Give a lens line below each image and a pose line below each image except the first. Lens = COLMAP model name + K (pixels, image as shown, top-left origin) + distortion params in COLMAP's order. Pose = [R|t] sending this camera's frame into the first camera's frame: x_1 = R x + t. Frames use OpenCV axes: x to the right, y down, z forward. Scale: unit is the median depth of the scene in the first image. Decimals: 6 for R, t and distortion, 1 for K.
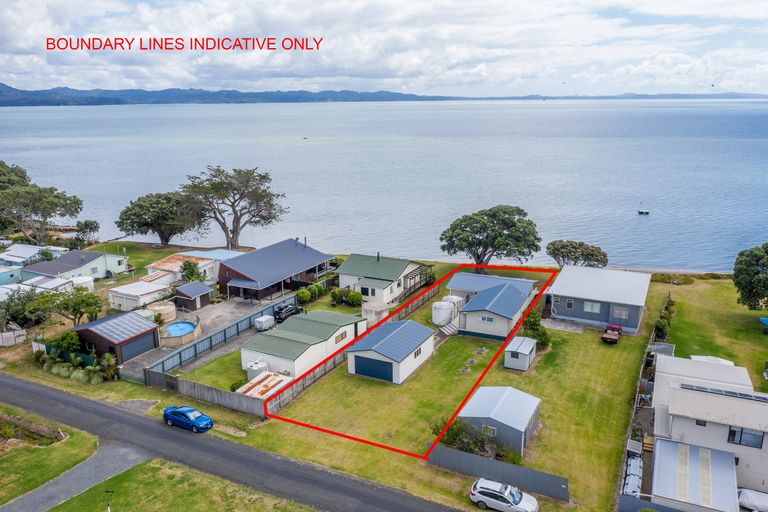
lens RADIAL K [[611.7, 0, 387.8], [0, 611.7, 255.9], [0, 0, 1]] dist [-0.004781, -0.001412]
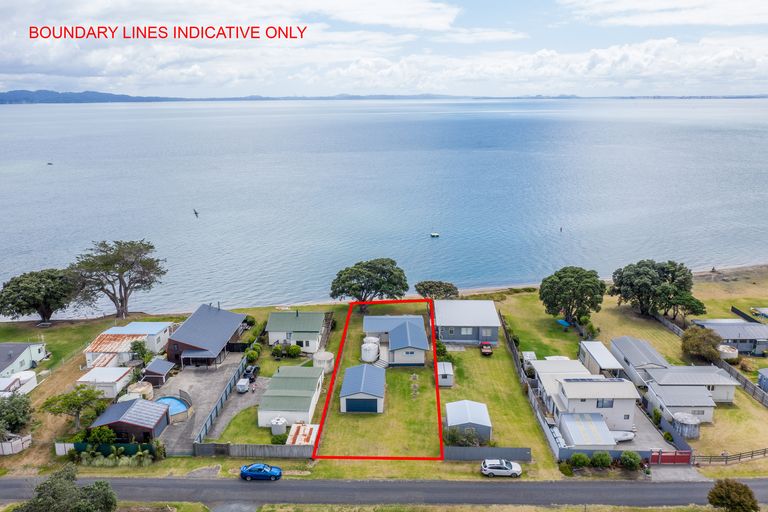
lens RADIAL K [[611.7, 0, 387.8], [0, 611.7, 255.9], [0, 0, 1]] dist [-0.004781, -0.001412]
pose [[0.905564, -0.103279, 0.411445, -0.427567], [0.102965, 0.994419, 0.022995, -0.151219], [-0.411524, 0.021541, 0.911144, -0.248837]]
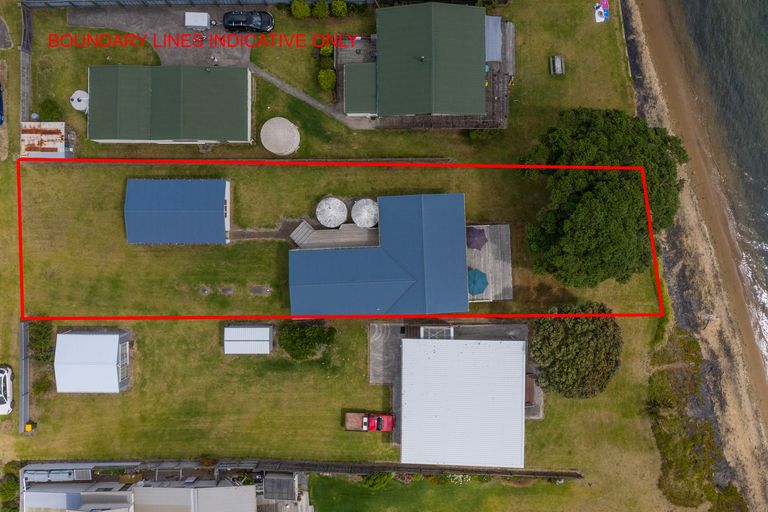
lens RADIAL K [[611.7, 0, 387.8], [0, 611.7, 255.9], [0, 0, 1]] dist [-0.004781, -0.001412]
pose [[0.445951, 0.895055, -0.001987, 0.181664], [-0.211487, 0.107527, 0.971448, -0.691030], [0.869713, -0.432798, 0.237245, 0.920599]]
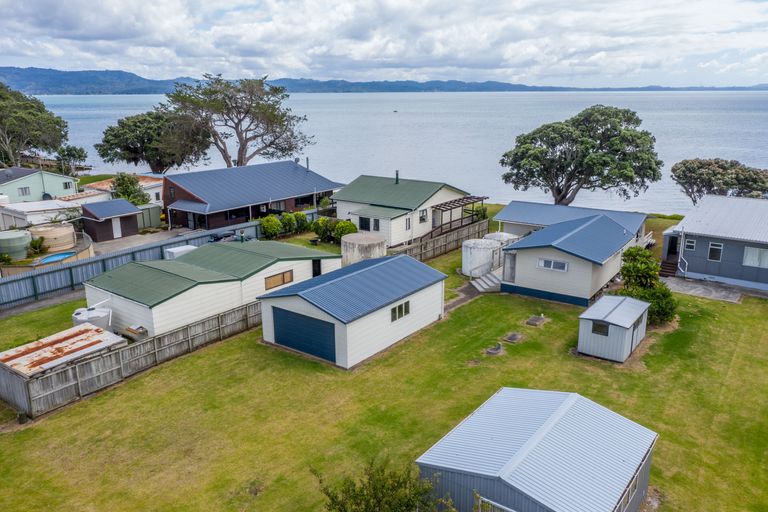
lens RADIAL K [[611.7, 0, 387.8], [0, 611.7, 255.9], [0, 0, 1]] dist [-0.004781, -0.001412]
pose [[0.985519, 0.046452, -0.163077, 0.104580], [-0.044430, 0.998884, 0.016026, 0.092629], [0.163640, -0.008549, 0.986483, 0.440037]]
